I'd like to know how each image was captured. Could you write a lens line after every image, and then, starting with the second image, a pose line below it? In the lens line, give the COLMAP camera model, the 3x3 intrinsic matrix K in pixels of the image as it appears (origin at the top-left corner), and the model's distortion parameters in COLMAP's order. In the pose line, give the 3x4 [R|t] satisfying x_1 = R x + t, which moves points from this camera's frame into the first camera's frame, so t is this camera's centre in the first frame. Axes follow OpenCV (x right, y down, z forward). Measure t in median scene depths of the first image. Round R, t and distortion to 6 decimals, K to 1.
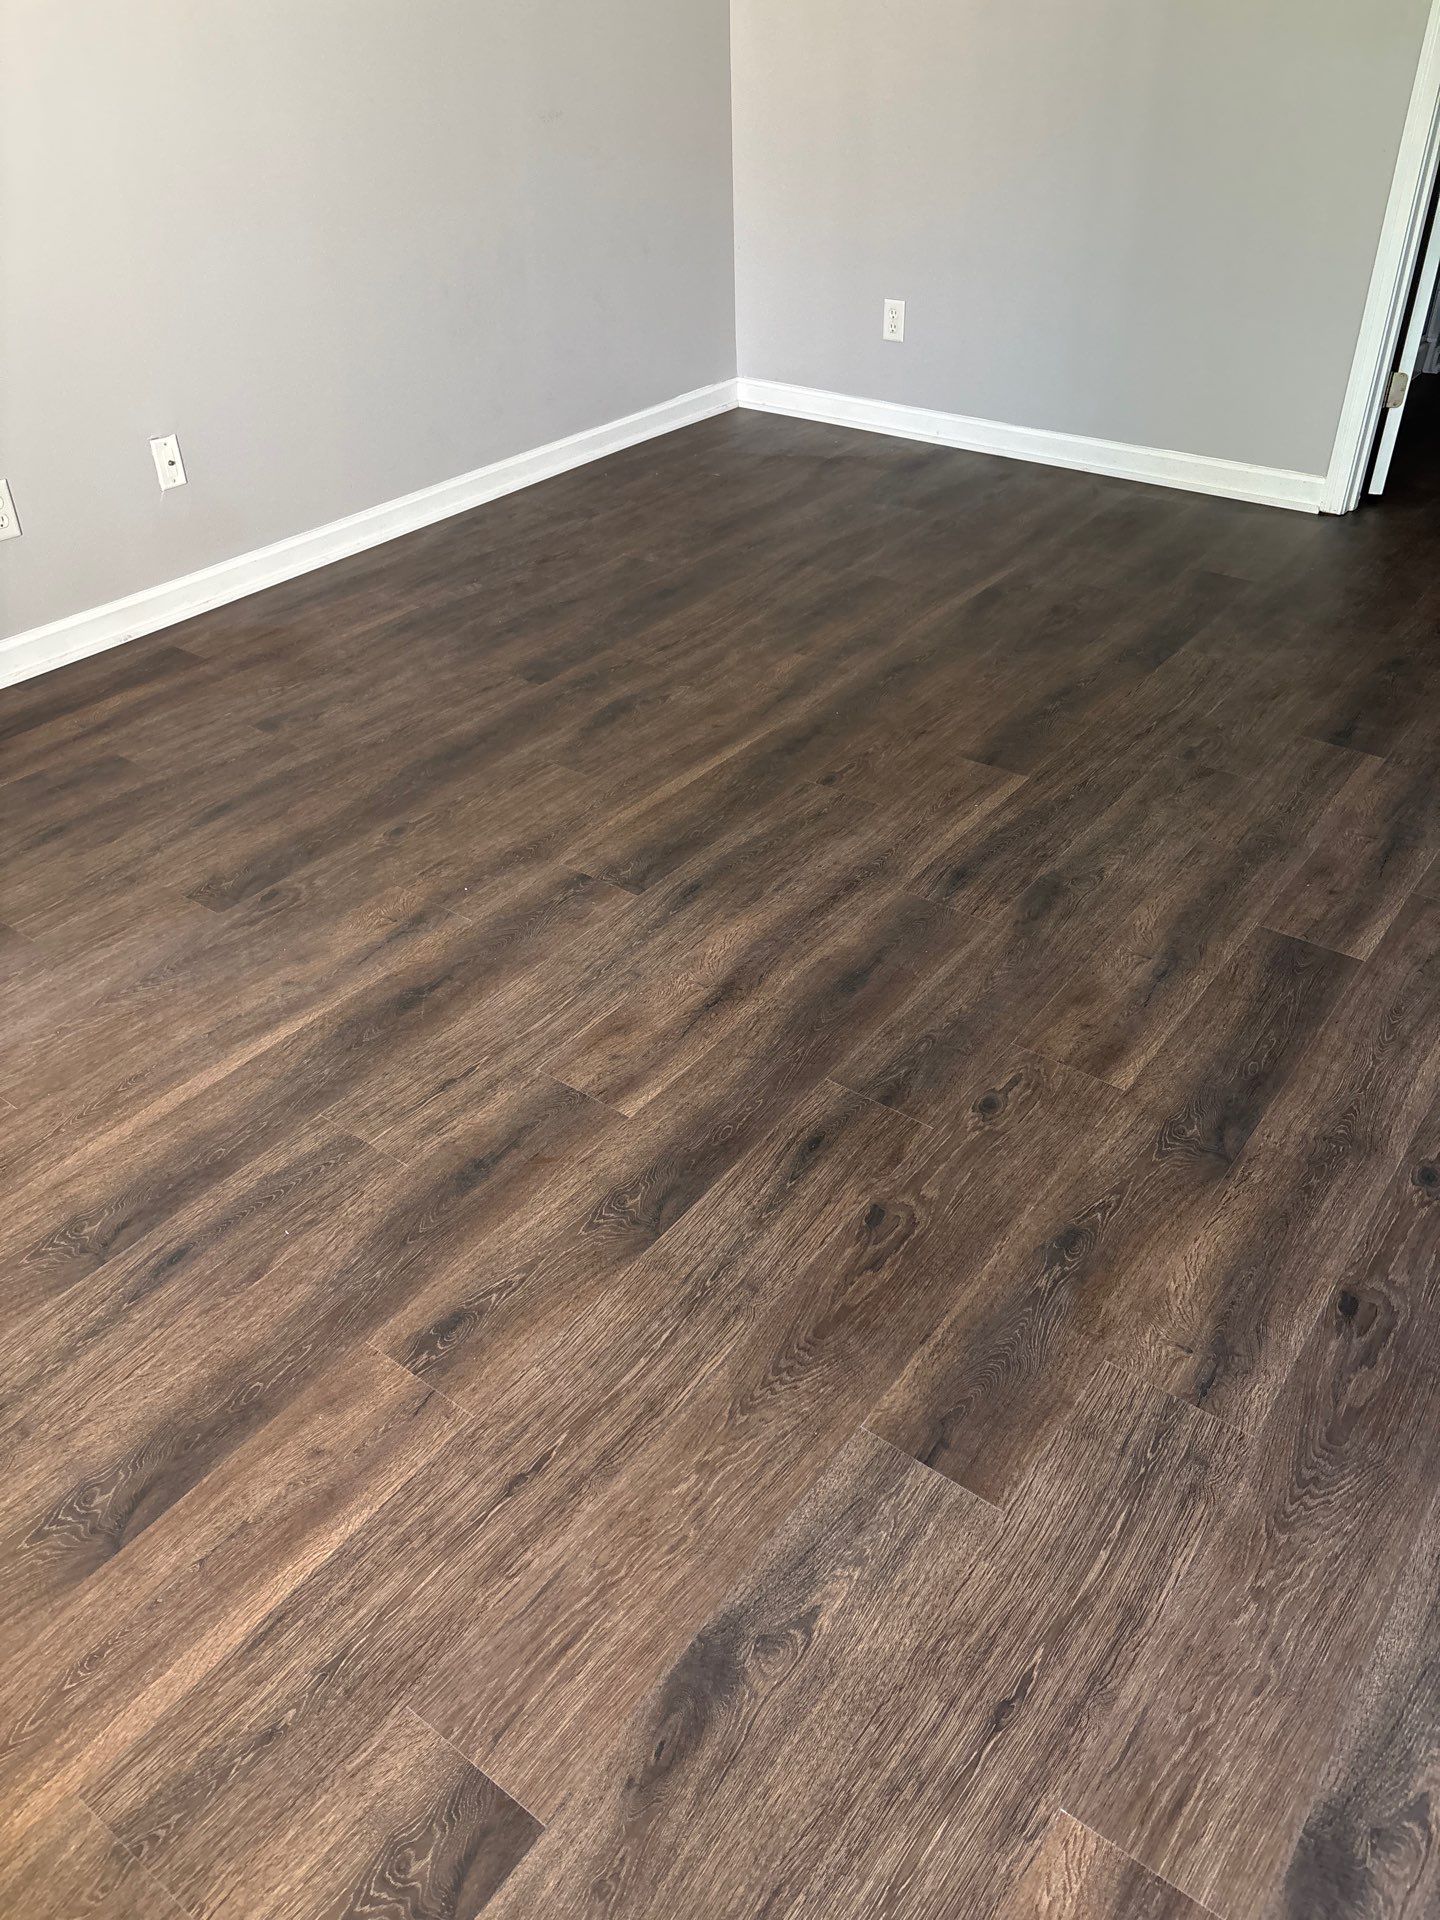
lens RADIAL K [[1484.0, 0, 763.4], [0, 1484.0, 982.2], [0, 0, 1]] dist [0.086907, -0.132048]
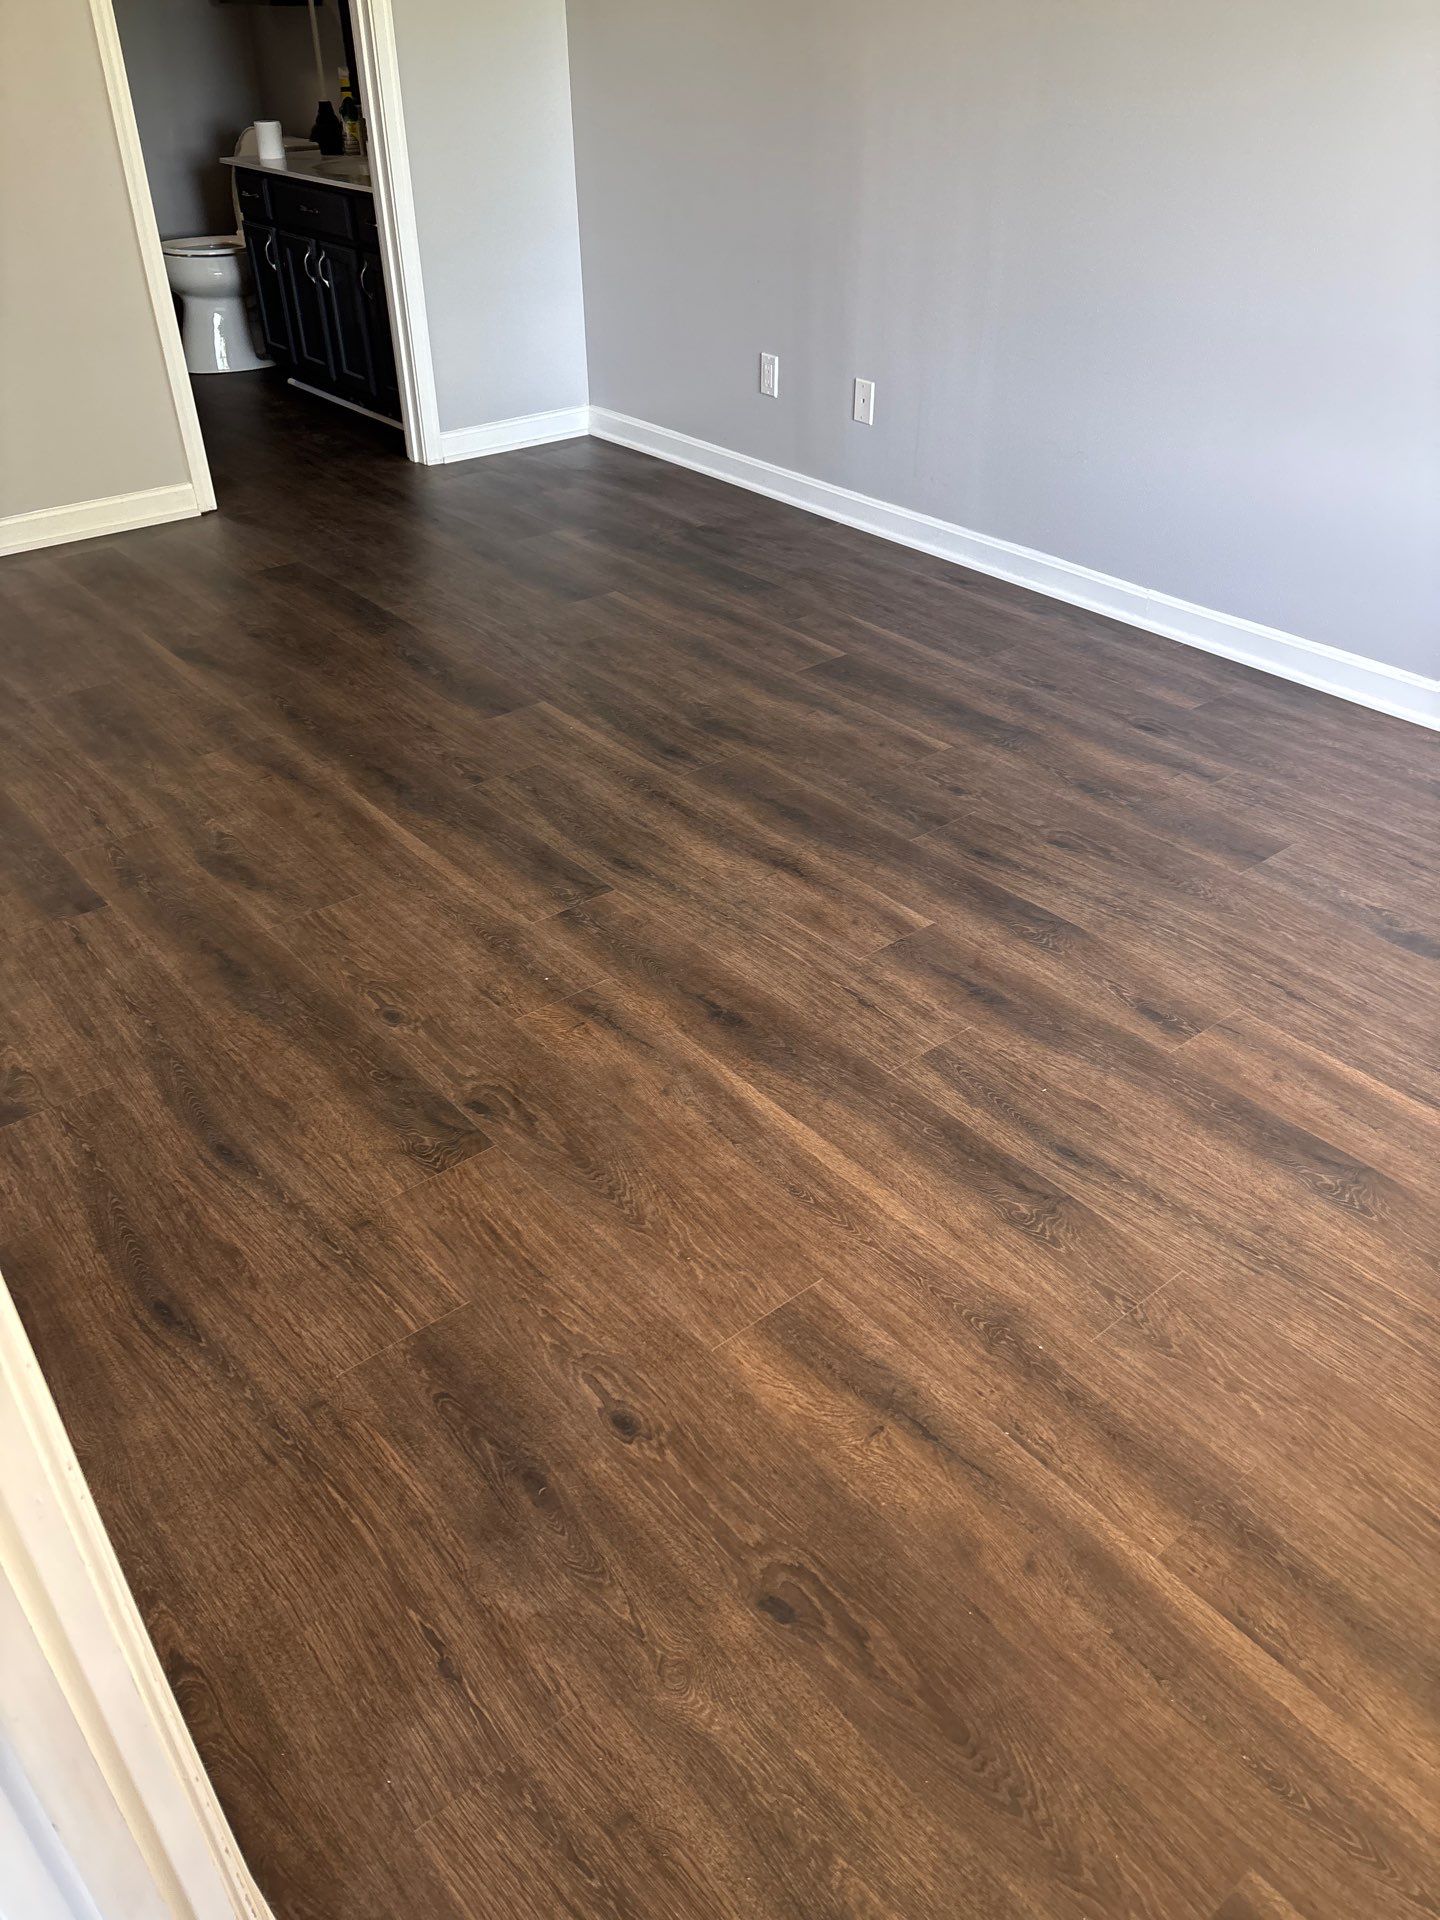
lens RADIAL K [[1416.0, 0, 730.5], [0, 1416.0, 950.7], [0, 0, 1]] dist [0.068913, -0.079813]
pose [[0.244051, -0.539252, 0.806006, -0.908221], [0.566215, 0.753993, 0.333009, -0.316714], [-0.787299, 0.375102, 0.489346, 0.455845]]
